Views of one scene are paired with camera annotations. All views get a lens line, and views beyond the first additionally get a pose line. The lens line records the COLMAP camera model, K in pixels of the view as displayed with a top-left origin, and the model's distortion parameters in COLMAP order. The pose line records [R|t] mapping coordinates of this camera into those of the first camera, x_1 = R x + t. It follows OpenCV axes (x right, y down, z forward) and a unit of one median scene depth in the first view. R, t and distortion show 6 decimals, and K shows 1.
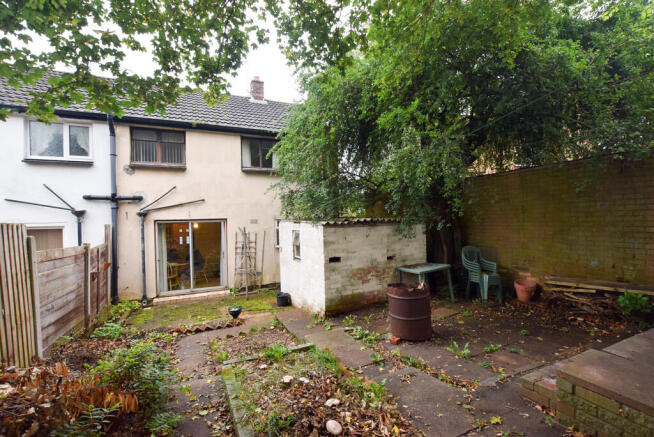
lens RADIAL K [[288.8, 0, 326.8], [0, 288.8, 220.2], [0, 0, 1]] dist [-0.024865, -0.000195]
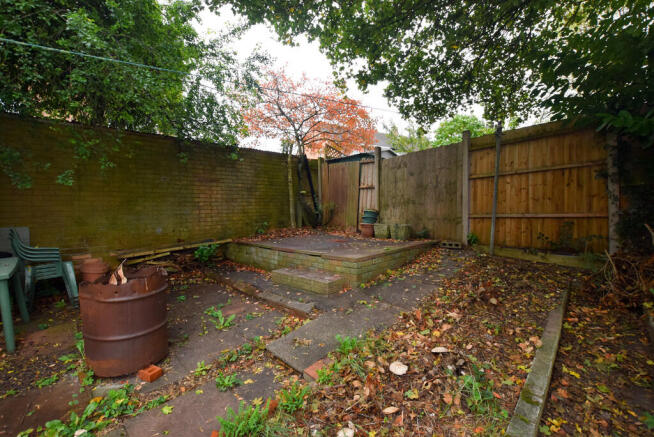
lens RADIAL K [[288.8, 0, 328.5], [0, 288.8, 219.3], [0, 0, 1]] dist [-0.024865, -0.000195]
pose [[-0.377957, -0.016951, 0.925668, -0.343051], [0.012286, 0.999652, 0.023322, 0.087438], [-0.925742, 0.020188, -0.377617, 0.772810]]
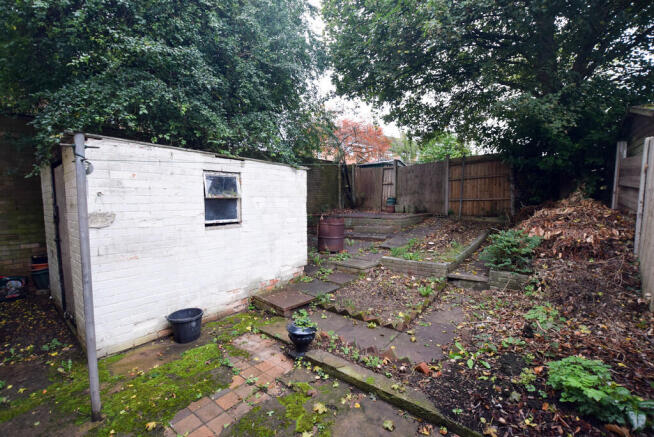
lens RADIAL K [[288.8, 0, 325.8], [0, 288.8, 219.4], [0, 0, 1]] dist [-0.024865, -0.000195]
pose [[-0.448920, -0.042181, 0.892576, -0.902388], [0.009605, 0.998600, 0.052022, 0.124061], [-0.893520, 0.031927, -0.447886, 1.475638]]
